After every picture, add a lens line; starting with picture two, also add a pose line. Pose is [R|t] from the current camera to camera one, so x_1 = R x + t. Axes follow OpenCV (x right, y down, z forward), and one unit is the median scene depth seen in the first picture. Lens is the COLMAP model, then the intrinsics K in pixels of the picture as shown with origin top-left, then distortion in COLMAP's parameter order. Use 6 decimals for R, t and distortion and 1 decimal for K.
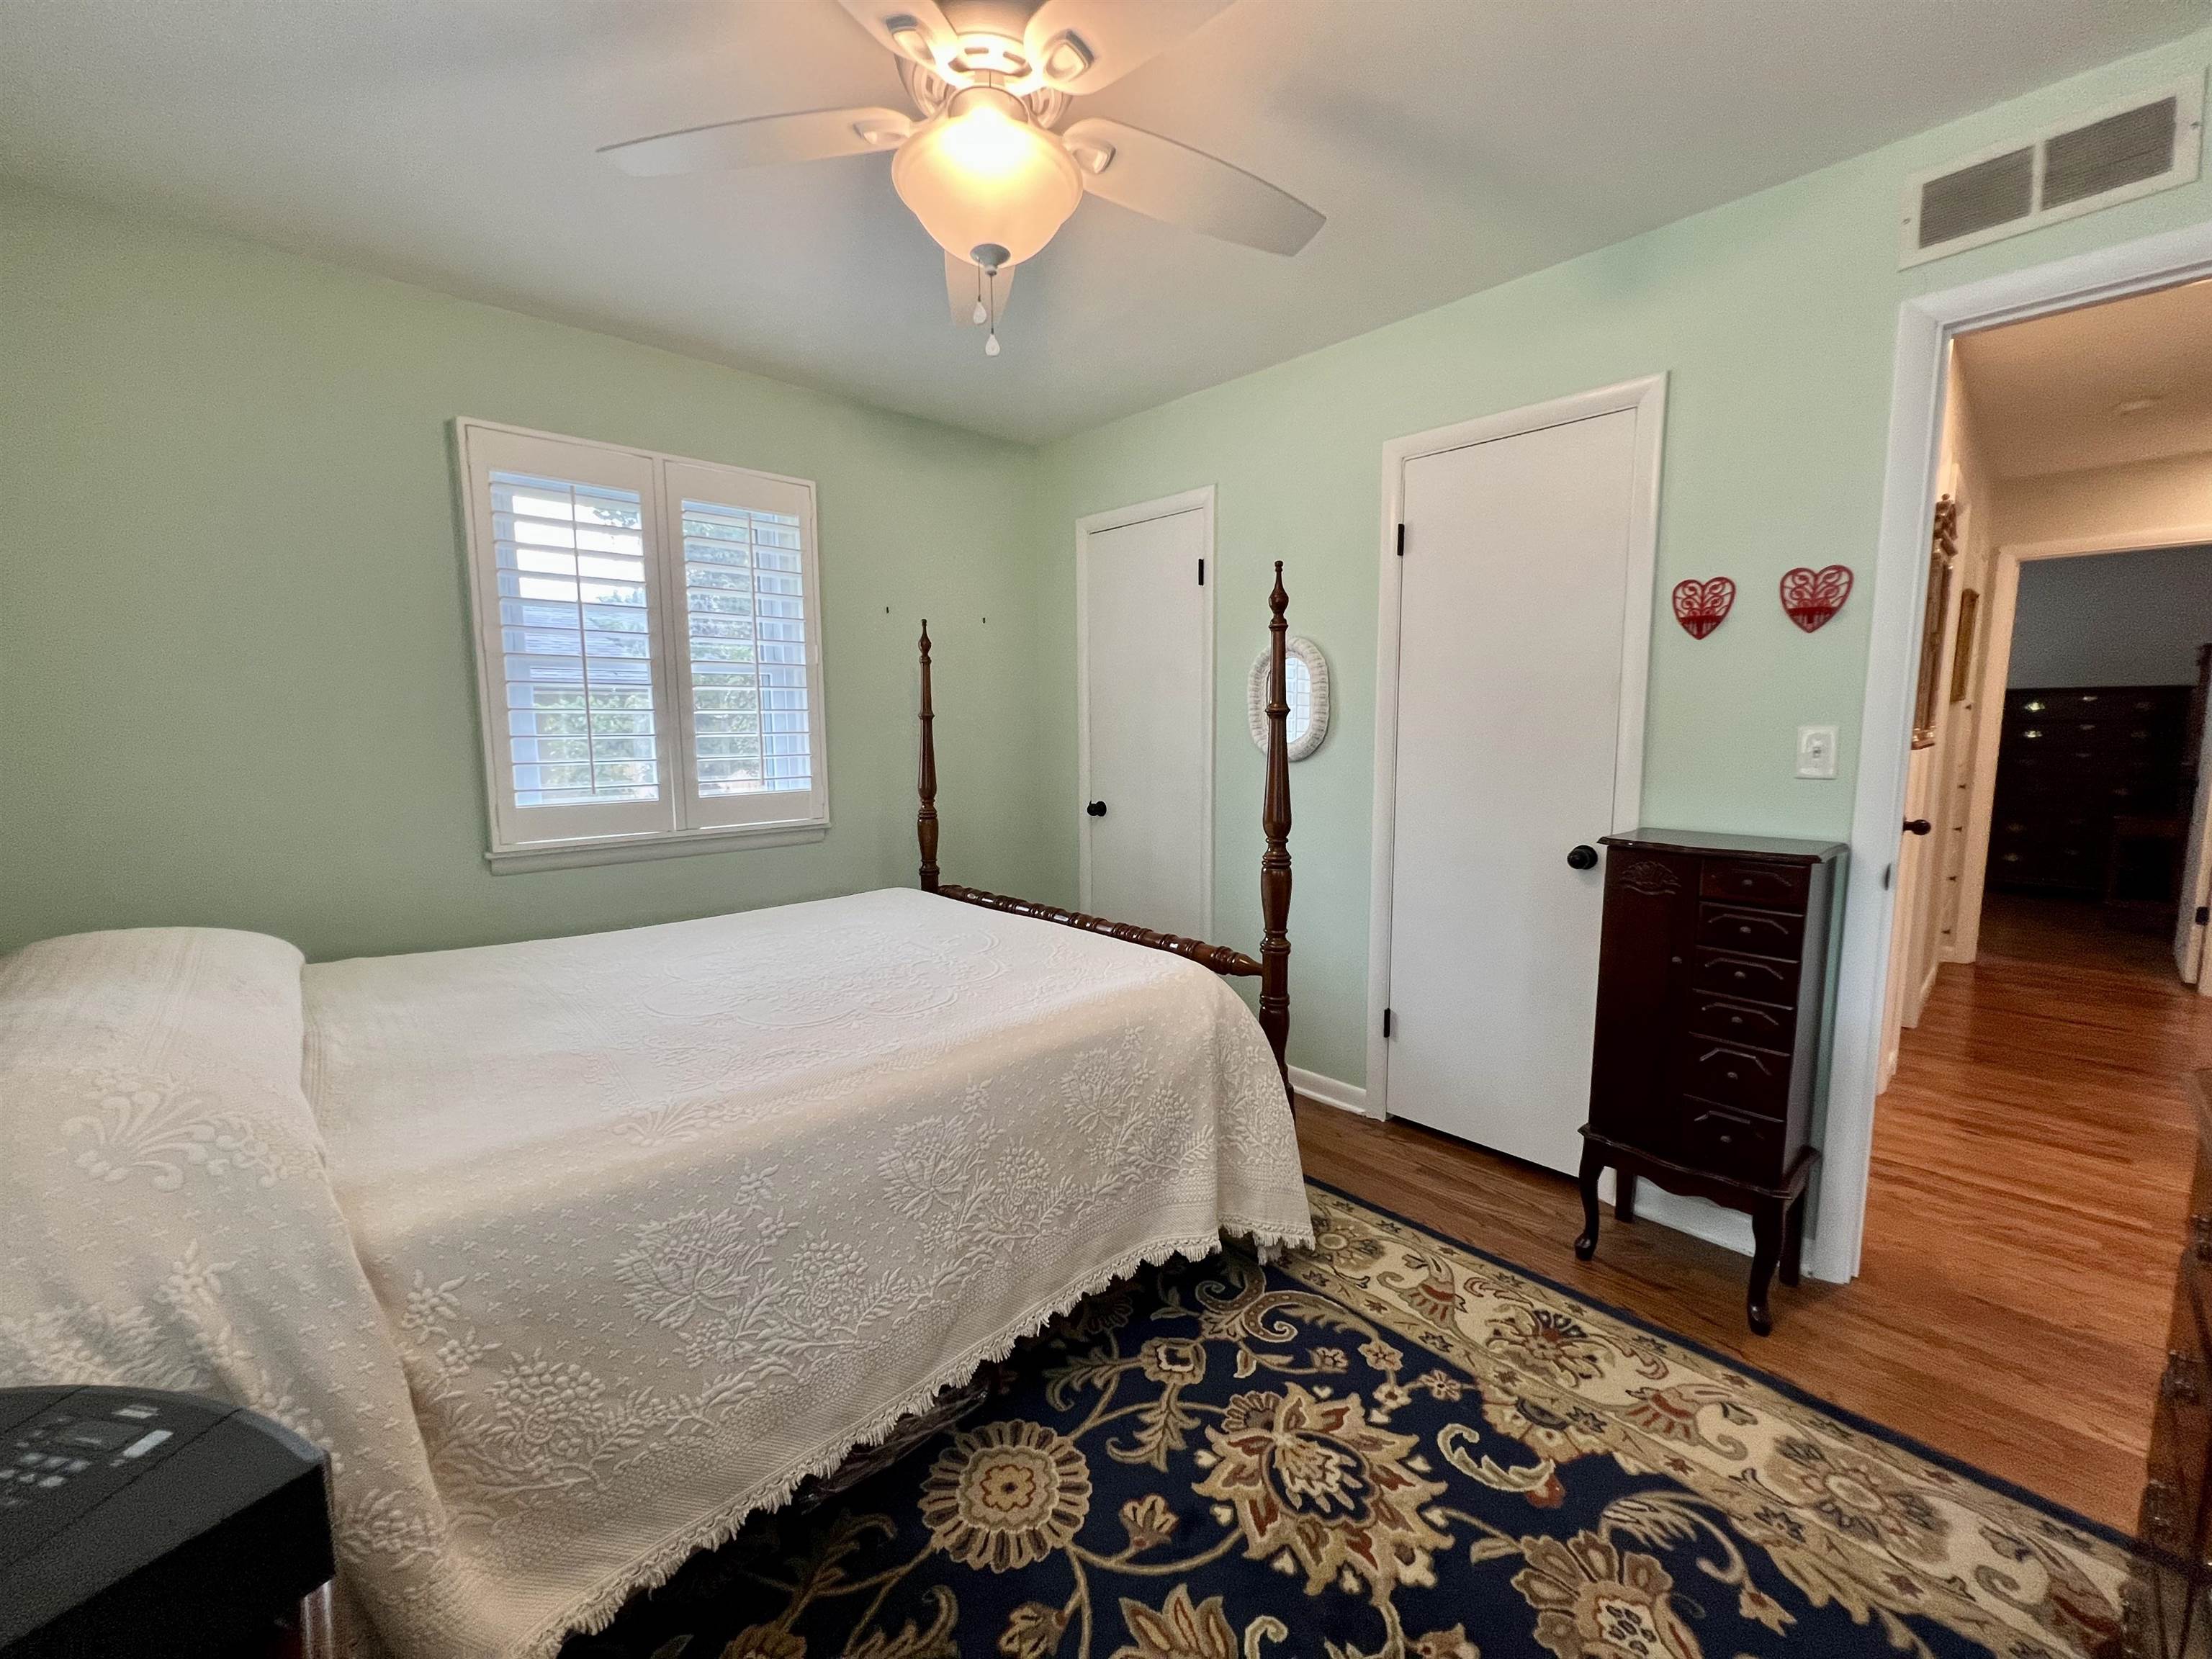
lens RADIAL K [[881.9, 0, 1113.9], [0, 881.9, 824.7], [0, 0, 1]] dist [-0.001949, 0.000667]
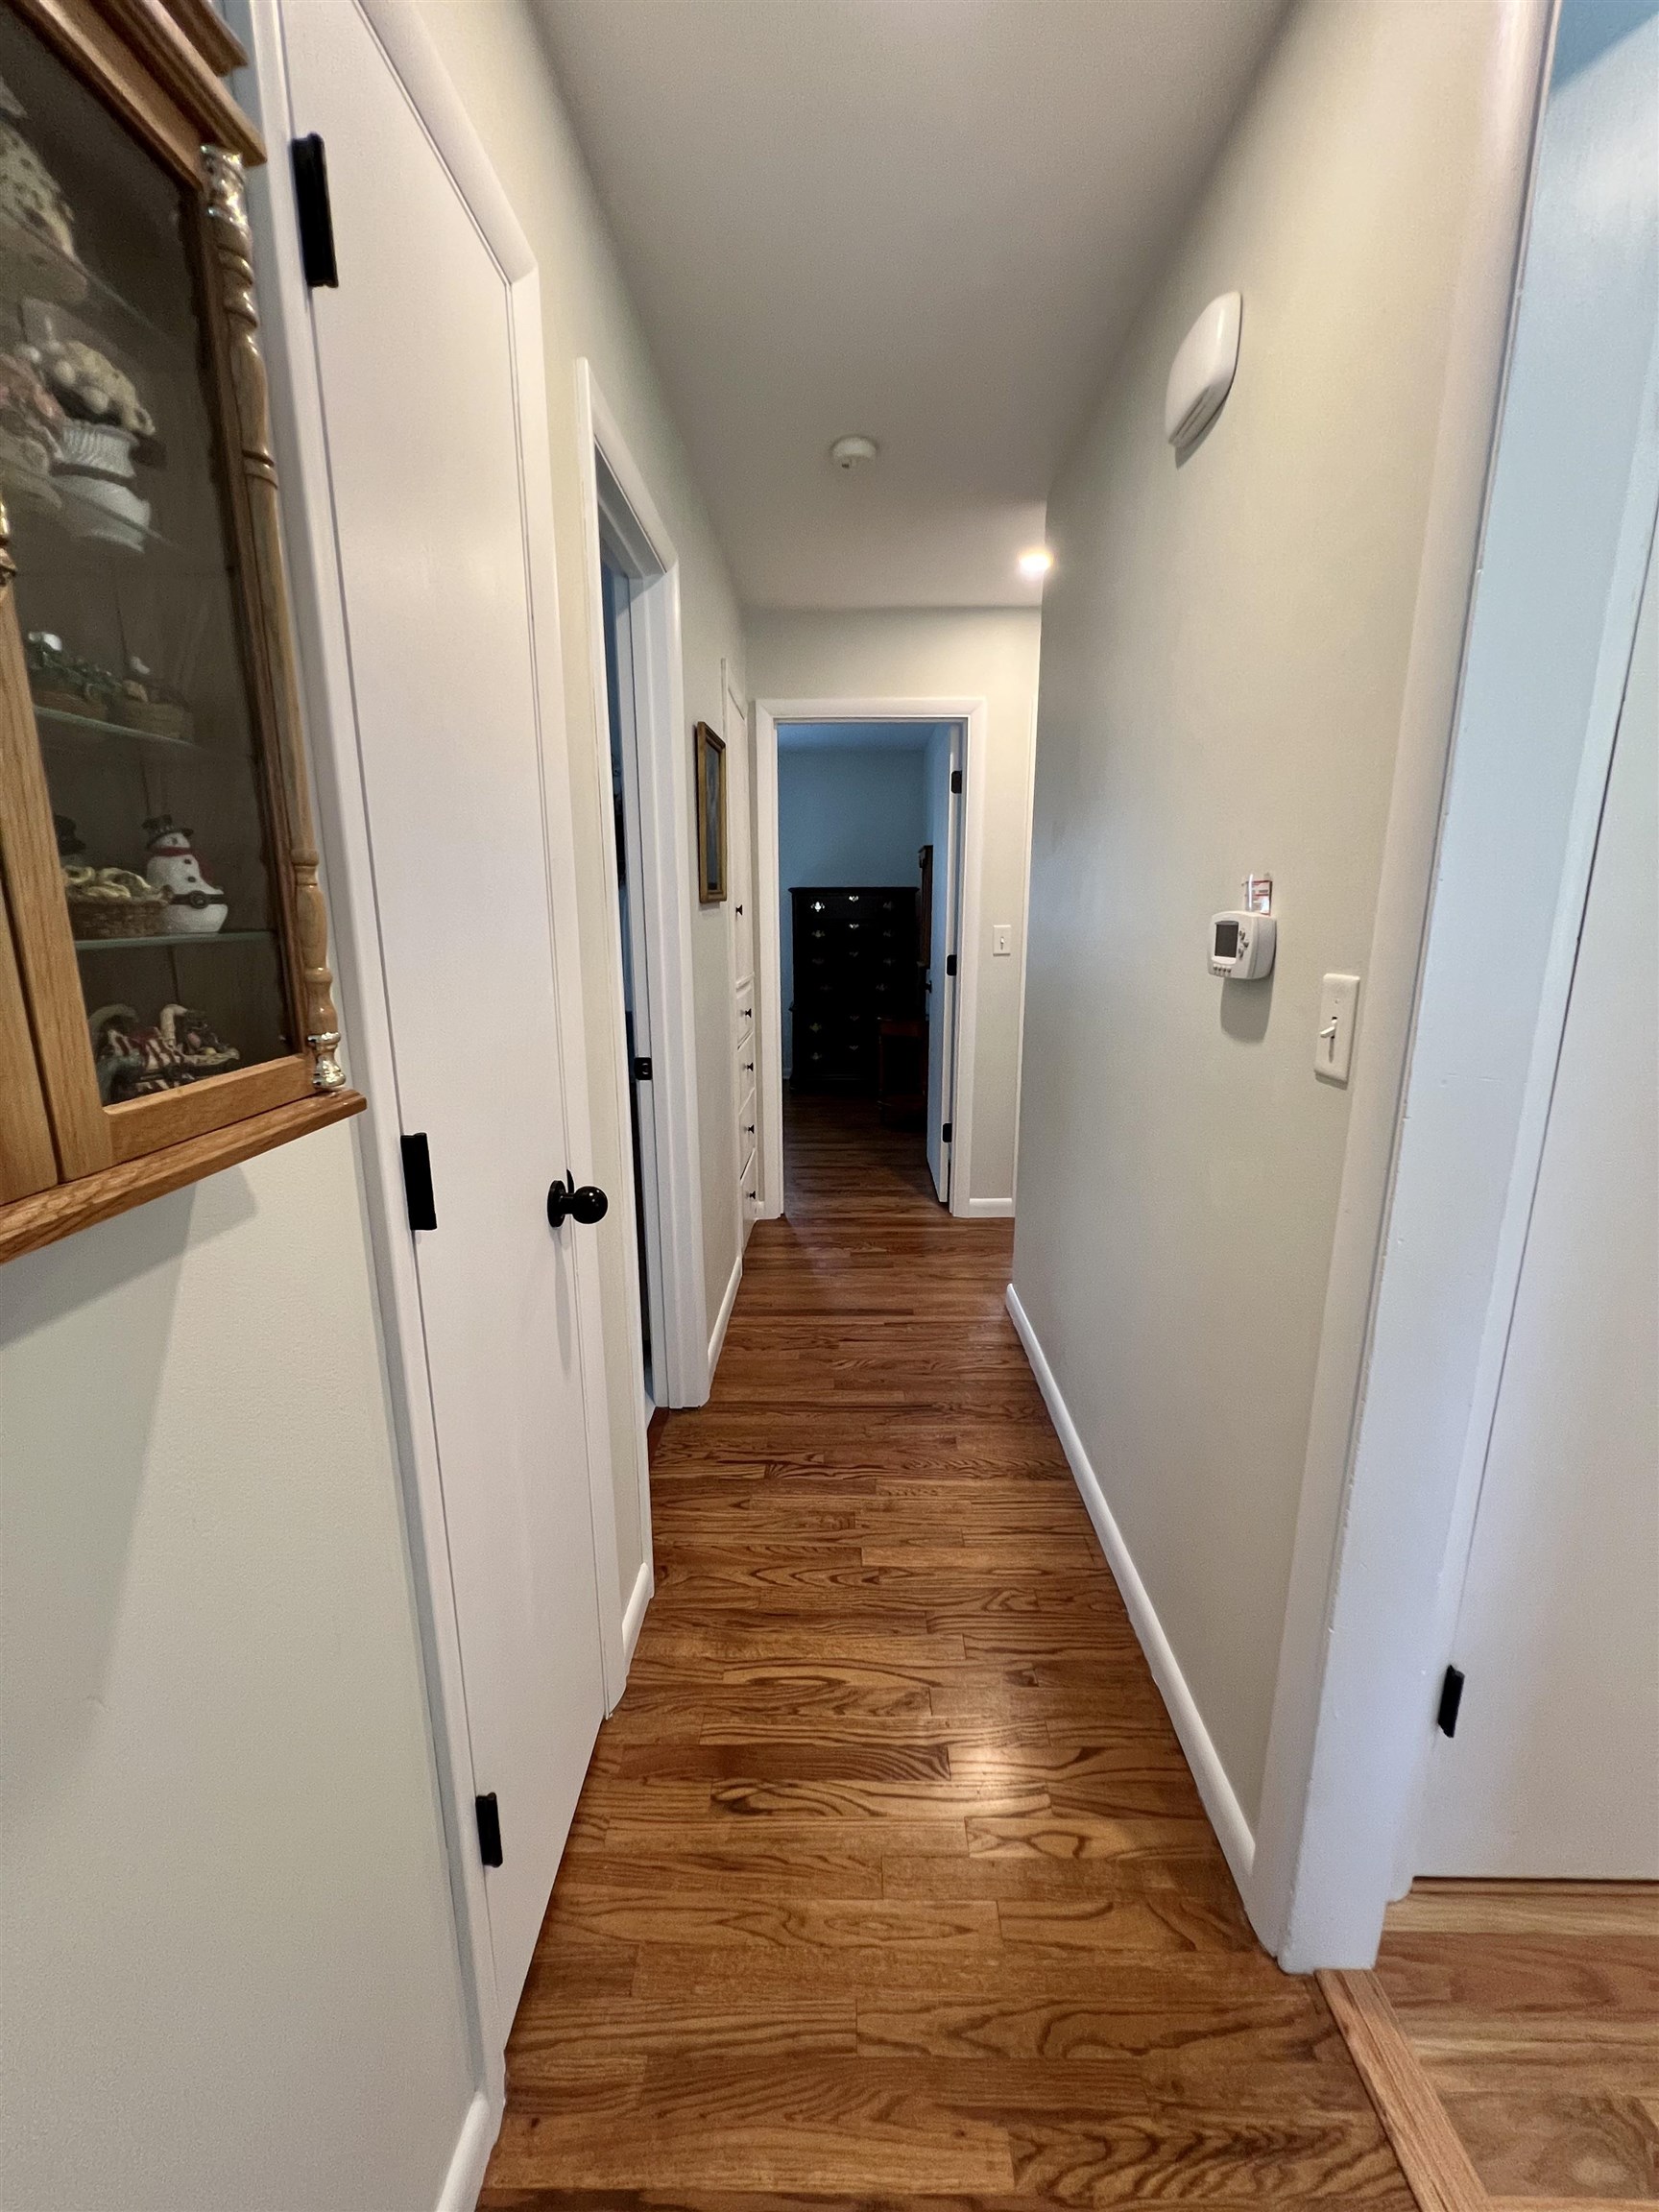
lens RADIAL K [[881.9, 0, 829.3], [0, 881.9, 1103.7], [0, 0, 1]] dist [-0.001949, 0.000667]
pose [[0.698280, -0.149893, 0.699955, 1.282188], [0.081031, 0.988097, 0.130761, -0.169568], [-0.711224, -0.034590, 0.702114, 1.118949]]
